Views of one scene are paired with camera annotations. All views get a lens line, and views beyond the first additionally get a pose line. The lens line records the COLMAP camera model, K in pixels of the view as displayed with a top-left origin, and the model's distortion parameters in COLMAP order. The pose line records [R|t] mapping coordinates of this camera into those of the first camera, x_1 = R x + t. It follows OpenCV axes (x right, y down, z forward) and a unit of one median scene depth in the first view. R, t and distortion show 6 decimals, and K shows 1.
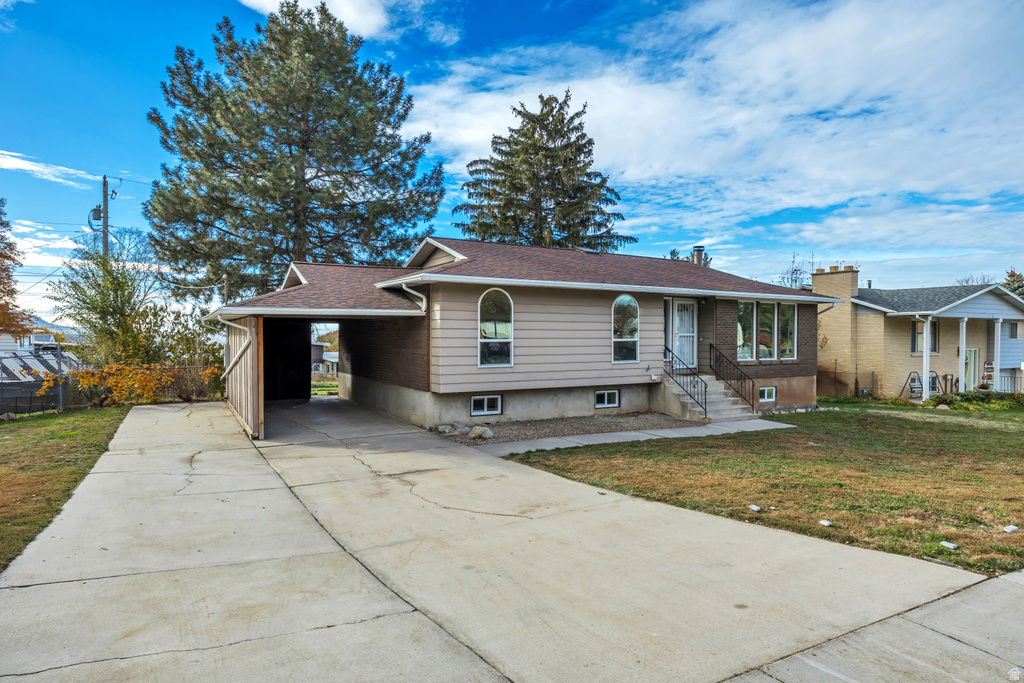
lens RADIAL K [[661.7, 0, 511.1], [0, 661.7, 342.0], [0, 0, 1]] dist [0.003754, 0.000087]
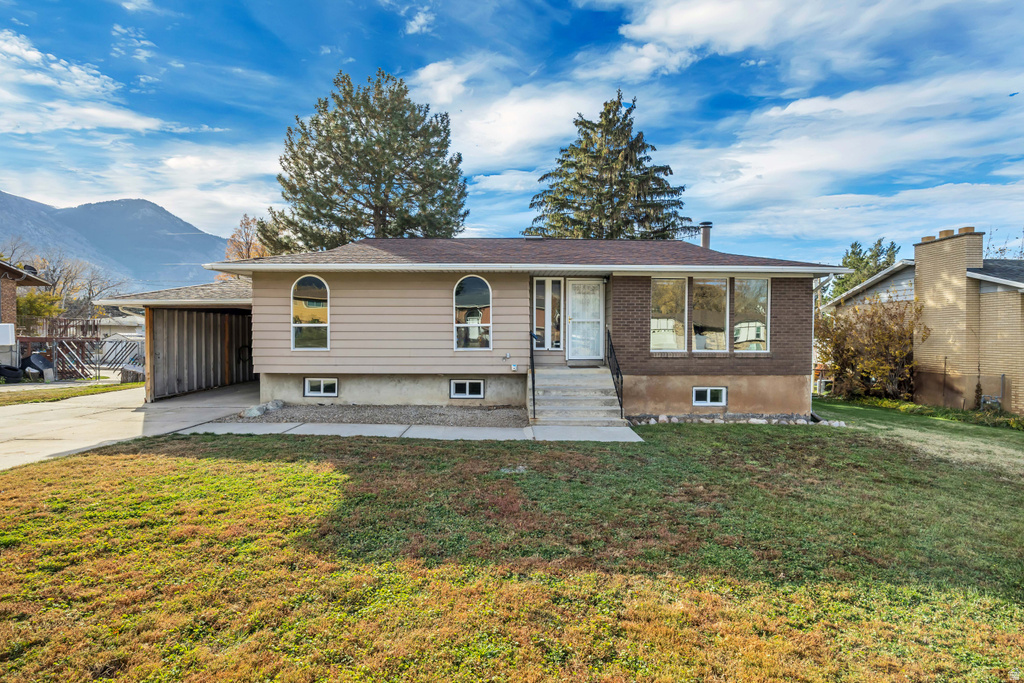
lens RADIAL K [[475.9, 0, 514.2], [0, 475.9, 343.4], [0, 0, 1]] dist [-0.015023, -0.000075]
pose [[0.846553, 0.008083, -0.532243, 0.543039], [-0.006130, 0.999966, 0.005436, 0.017332], [0.532269, -0.001339, 0.846574, 0.455281]]
